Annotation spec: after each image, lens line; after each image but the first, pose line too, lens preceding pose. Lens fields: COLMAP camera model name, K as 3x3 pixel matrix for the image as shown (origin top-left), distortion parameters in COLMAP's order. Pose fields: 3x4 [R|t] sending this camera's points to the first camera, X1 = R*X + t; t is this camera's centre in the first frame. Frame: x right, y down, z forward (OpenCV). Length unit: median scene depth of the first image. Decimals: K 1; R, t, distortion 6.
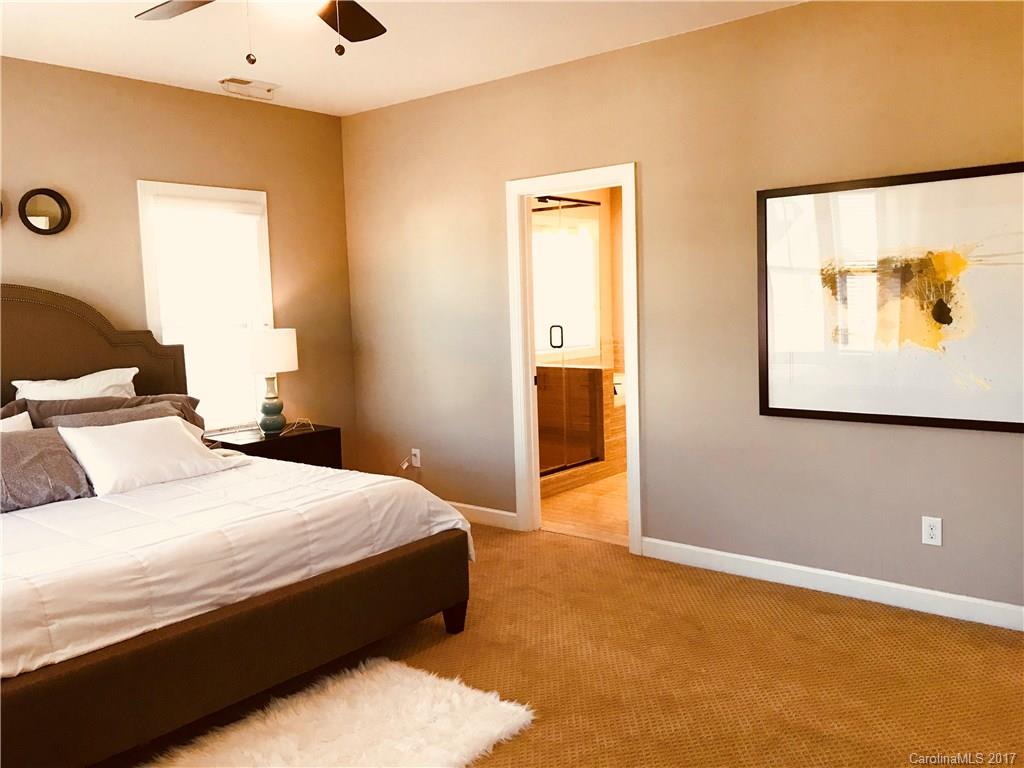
lens RADIAL K [[843.8, 0, 516.0], [0, 843.8, 378.9], [0, 0, 1]] dist [0.040919, -0.052518]
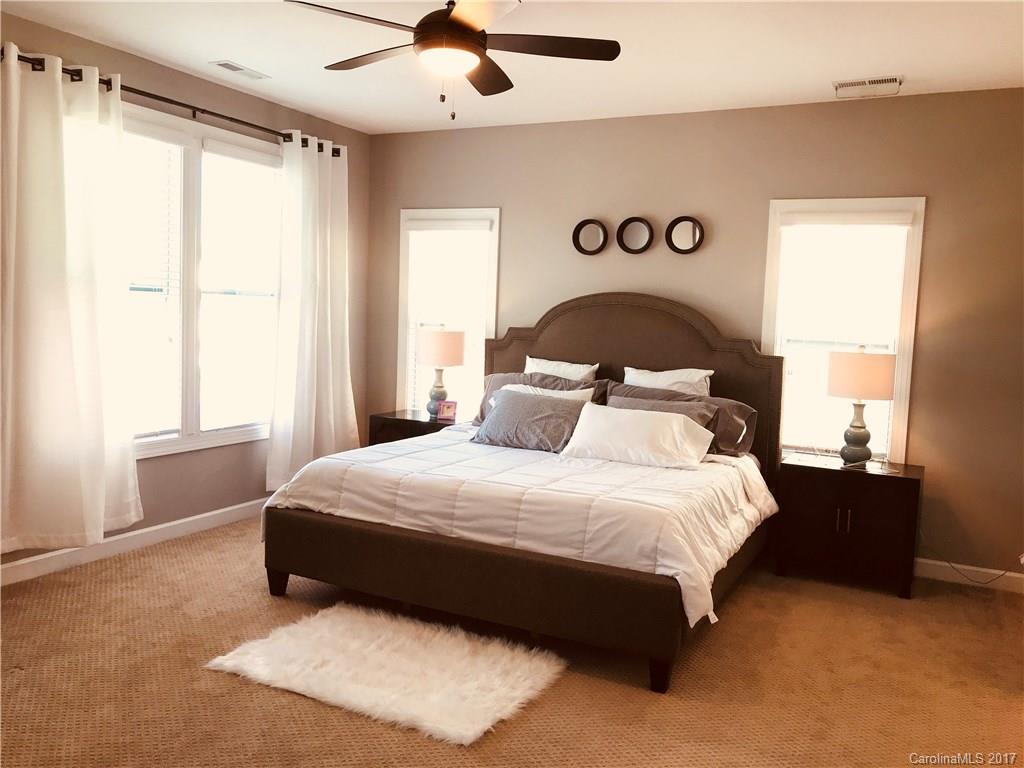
lens RADIAL K [[843.8, 0, 511.6], [0, 843.8, 387.3], [0, 0, 1]] dist [0.040919, -0.052518]
pose [[0.214616, 0.131217, -0.967844, 0.771805], [-0.142735, 0.984509, 0.101825, -0.089701], [0.966212, 0.116292, 0.230021, 0.654186]]
